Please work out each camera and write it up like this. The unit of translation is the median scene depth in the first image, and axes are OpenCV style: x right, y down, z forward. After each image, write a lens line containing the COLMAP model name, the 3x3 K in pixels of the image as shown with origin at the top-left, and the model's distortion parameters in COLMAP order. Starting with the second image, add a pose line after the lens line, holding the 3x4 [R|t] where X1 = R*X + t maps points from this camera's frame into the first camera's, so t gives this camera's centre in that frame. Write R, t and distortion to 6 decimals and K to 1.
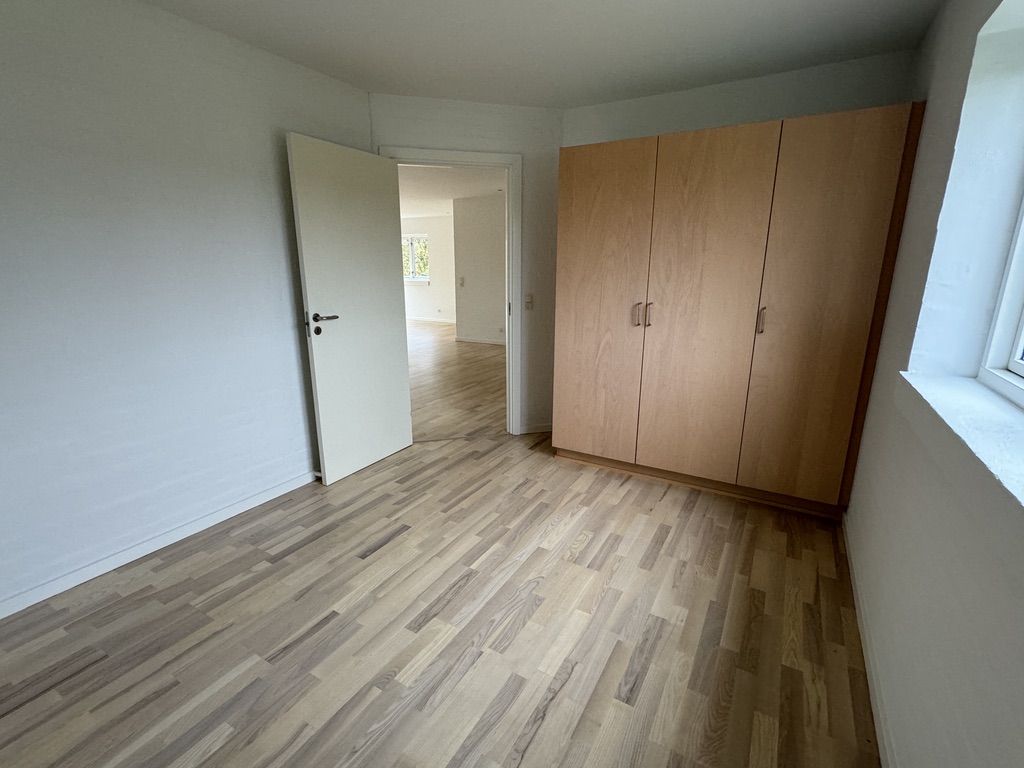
lens RADIAL K [[472.0, 0, 513.7], [0, 472.0, 385.3], [0, 0, 1]] dist [0.000573, 0.000195]
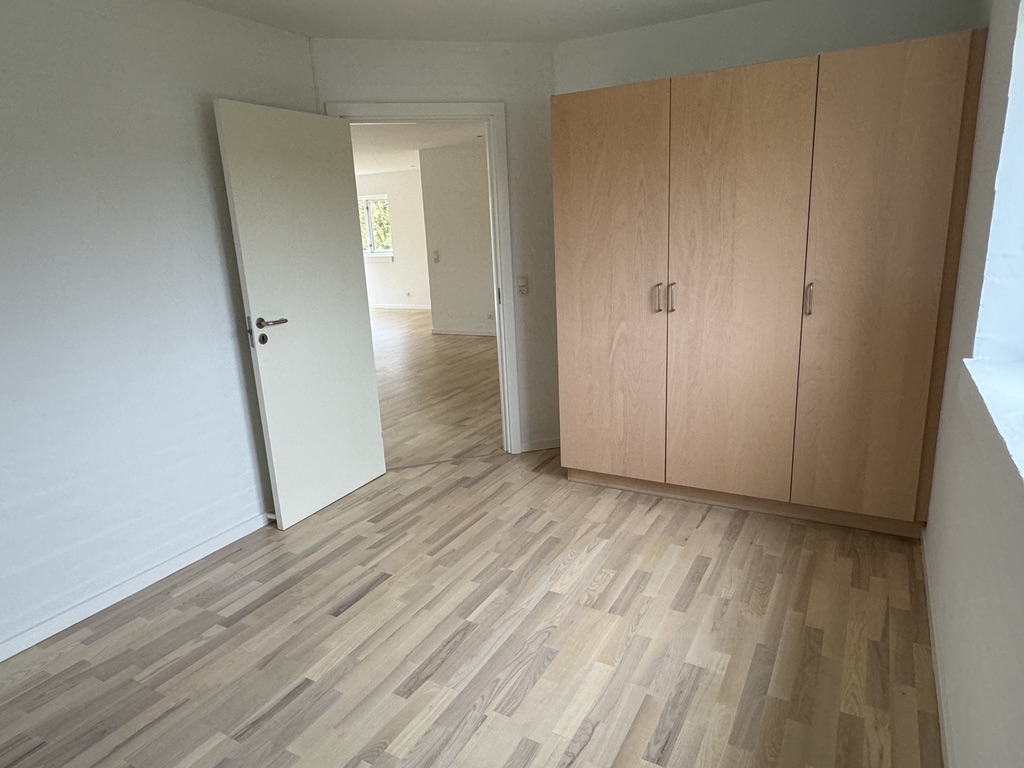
lens RADIAL K [[636.1, 0, 511.1], [0, 636.1, 383.7], [0, 0, 1]] dist [0.000888, -0.000637]
pose [[0.998649, -0.051959, -0.001128, 0.007040], [0.051960, 0.998649, 0.000476, -0.020123], [0.001102, -0.000534, 0.999999, -0.099968]]
